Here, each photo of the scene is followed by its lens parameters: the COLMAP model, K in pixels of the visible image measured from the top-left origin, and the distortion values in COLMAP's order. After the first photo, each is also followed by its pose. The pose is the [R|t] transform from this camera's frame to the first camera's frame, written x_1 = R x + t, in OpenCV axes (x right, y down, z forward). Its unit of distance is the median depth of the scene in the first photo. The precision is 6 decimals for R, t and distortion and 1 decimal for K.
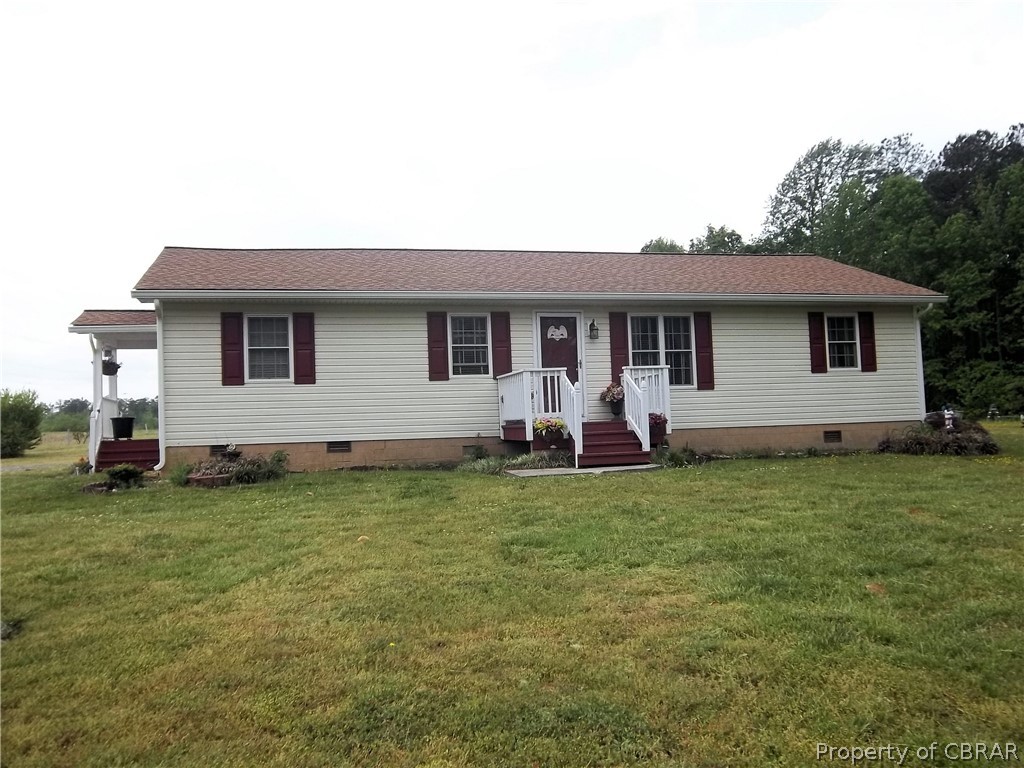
lens RADIAL K [[837.2, 0, 468.8], [0, 837.2, 385.1], [0, 0, 1]] dist [-0.009642, -0.001000]
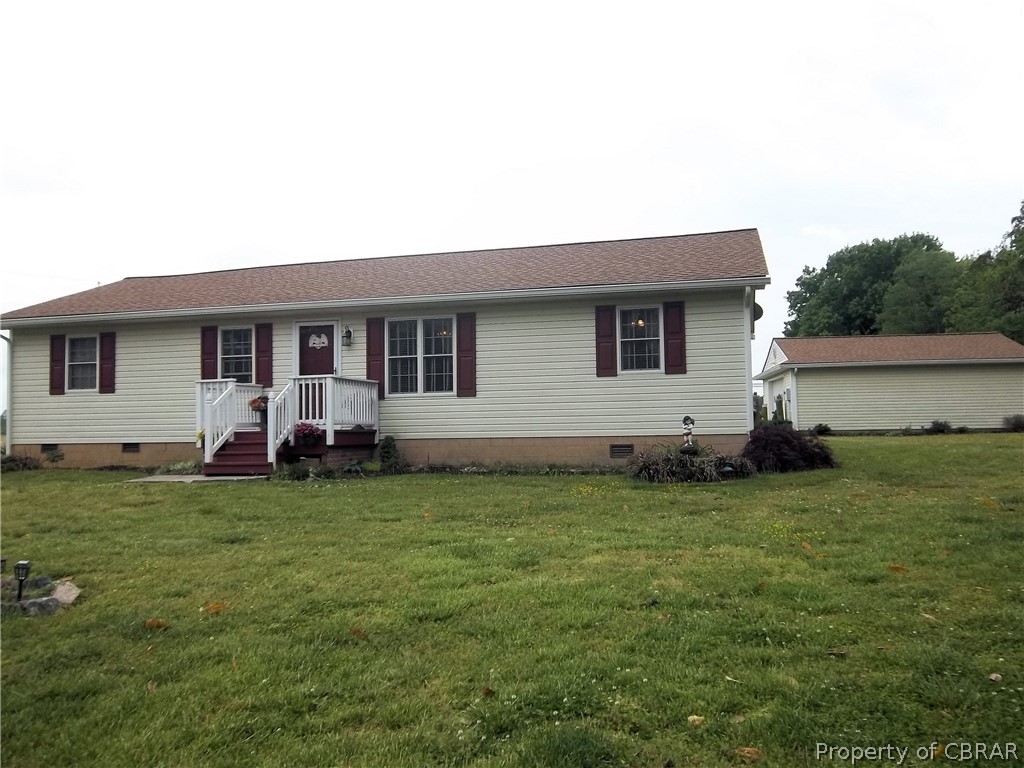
lens RADIAL K [[837.2, 0, 468.8], [0, 837.2, 385.1], [0, 0, 1]] dist [-0.009642, -0.001000]
pose [[0.884815, -0.006164, -0.465901, 0.734575], [0.011753, 0.999890, 0.009092, -0.016152], [0.465794, -0.013520, 0.884790, 0.184890]]
